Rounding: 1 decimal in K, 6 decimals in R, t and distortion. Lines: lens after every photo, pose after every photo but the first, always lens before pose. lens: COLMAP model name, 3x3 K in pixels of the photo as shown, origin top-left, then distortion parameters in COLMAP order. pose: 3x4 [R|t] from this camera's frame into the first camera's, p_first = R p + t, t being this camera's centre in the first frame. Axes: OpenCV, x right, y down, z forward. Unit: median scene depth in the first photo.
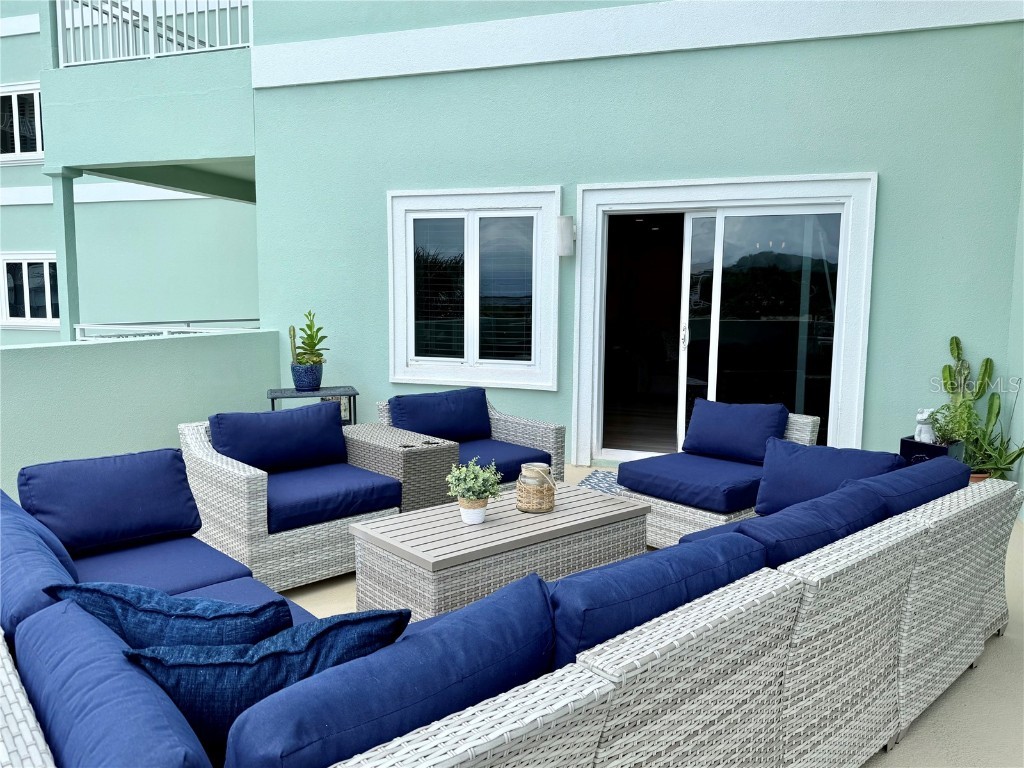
lens RADIAL K [[716.1, 0, 512.0], [0, 716.1, 384.0], [0, 0, 1]] dist [0.078381, -0.131474]
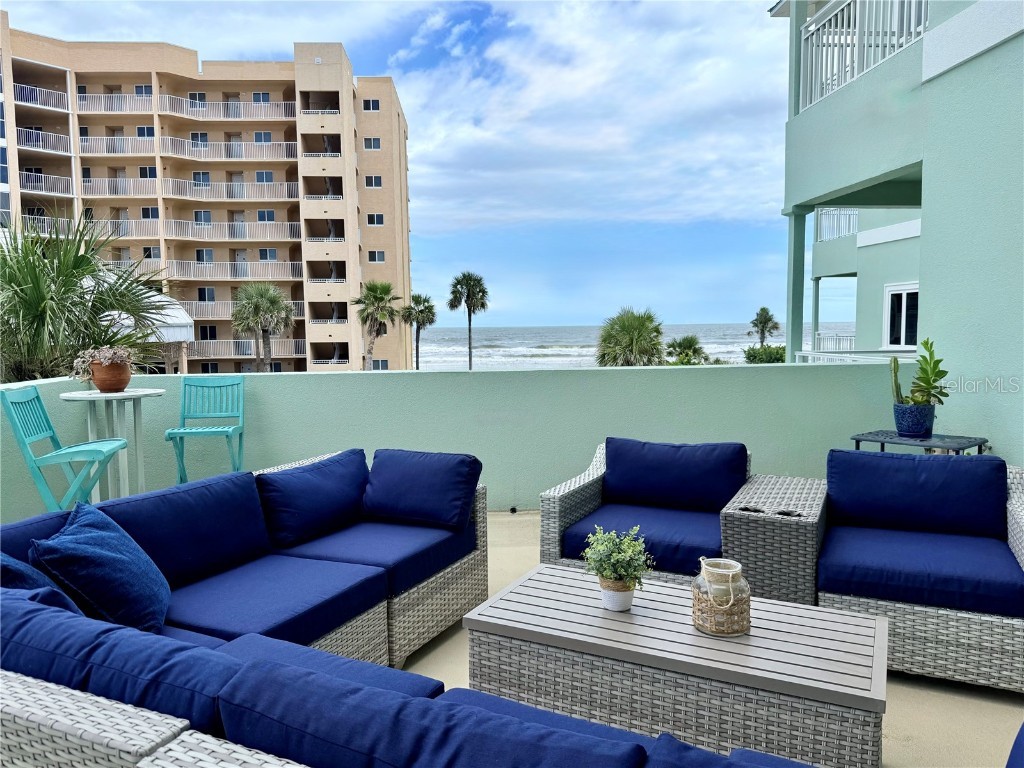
lens RADIAL K [[716.1, 0, 512.0], [0, 716.1, 384.0], [0, 0, 1]] dist [0.078381, -0.131474]
pose [[0.381448, 0.052633, -0.922891, 0.287992], [-0.087023, 0.995988, 0.020833, -0.026756], [0.920285, 0.072366, 0.384498, 0.267642]]
